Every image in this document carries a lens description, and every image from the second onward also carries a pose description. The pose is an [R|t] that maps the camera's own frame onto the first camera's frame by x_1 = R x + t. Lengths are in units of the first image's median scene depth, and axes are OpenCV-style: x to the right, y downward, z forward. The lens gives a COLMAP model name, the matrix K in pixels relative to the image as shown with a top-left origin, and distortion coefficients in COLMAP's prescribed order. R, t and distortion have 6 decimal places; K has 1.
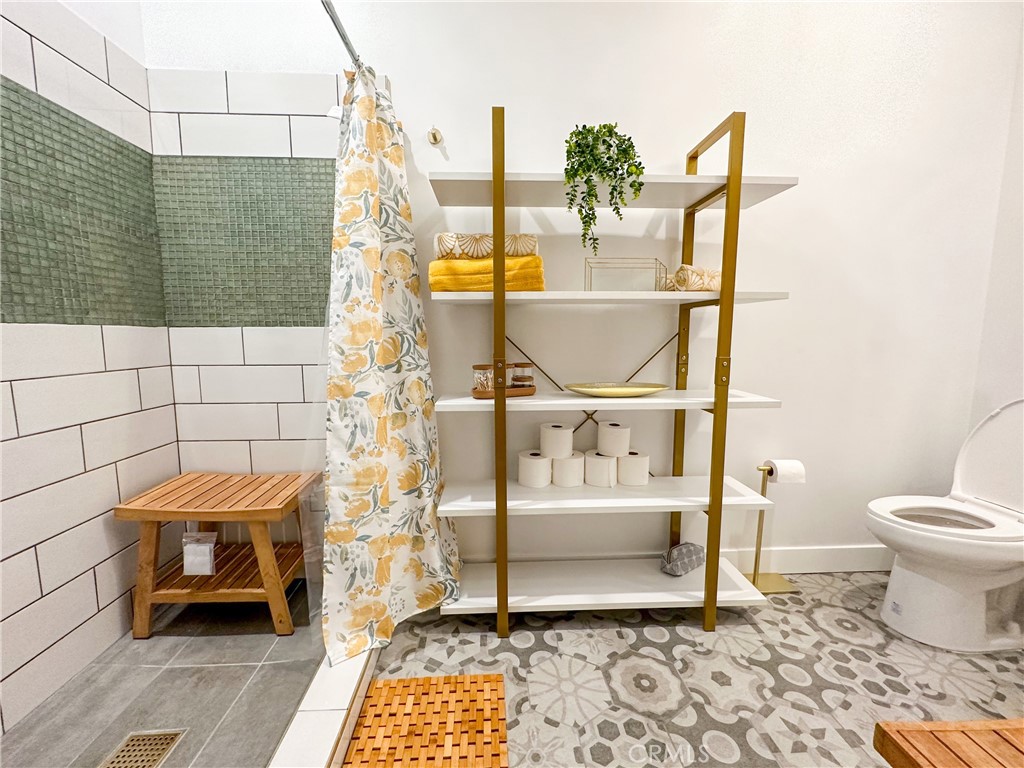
lens RADIAL K [[421.9, 0, 513.0], [0, 421.9, 382.6], [0, 0, 1]] dist [-0.002003, 0.000090]
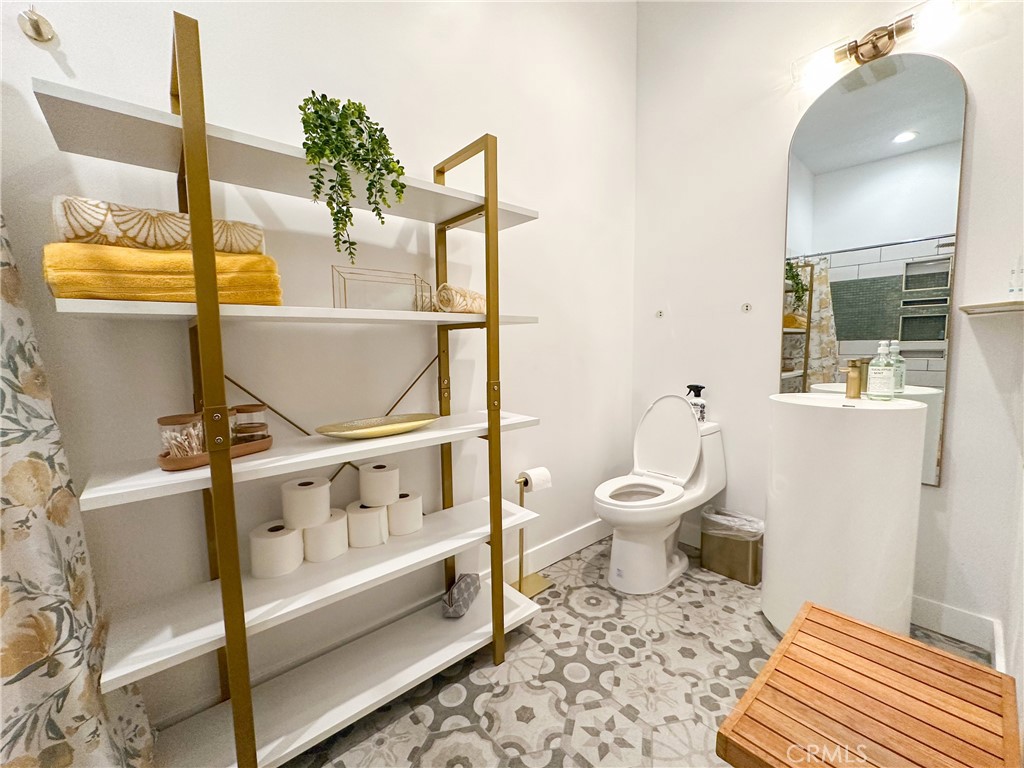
lens RADIAL K [[421.9, 0, 513.0], [0, 421.9, 382.6], [0, 0, 1]] dist [-0.002003, 0.000090]
pose [[0.788065, -0.066054, 0.612038, -0.062456], [0.084556, 0.996418, -0.001337, -0.051041], [-0.609757, 0.052806, 0.790827, 0.195596]]
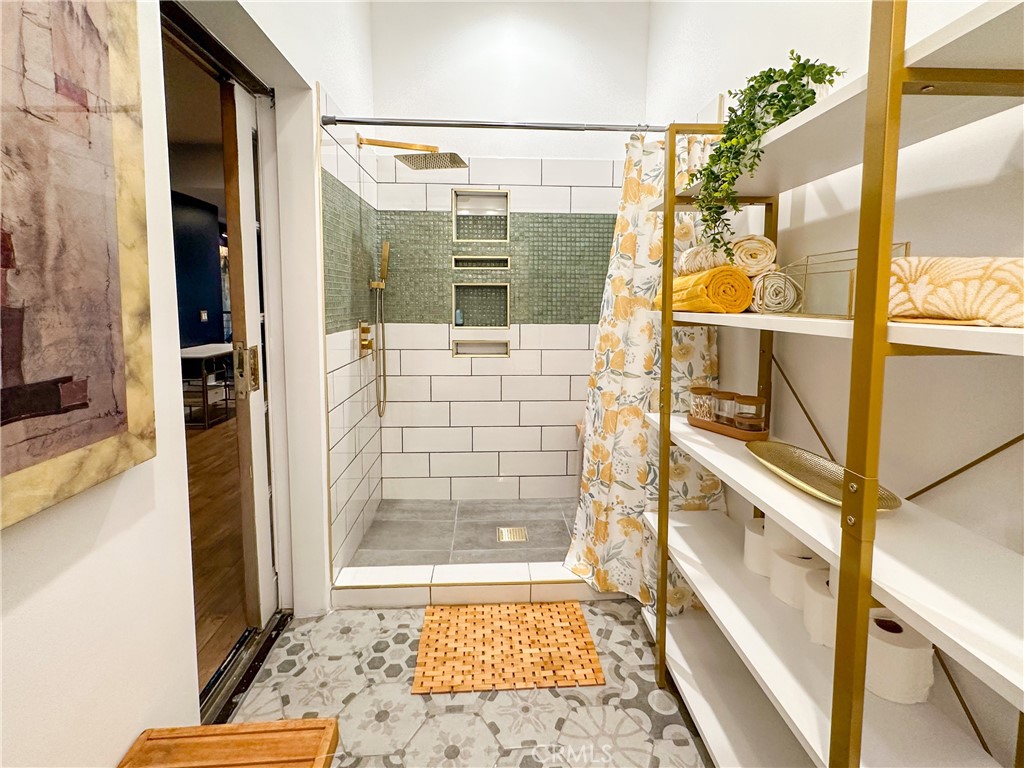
lens RADIAL K [[458.6, 0, 515.6], [0, 458.6, 333.8], [0, 0, 1]] dist [-0.001505, -0.000064]
pose [[0.018983, 0.077351, -0.996823, 0.931615], [-0.118484, 0.990151, 0.074577, -0.191664], [0.992775, 0.116692, 0.027960, 0.594407]]
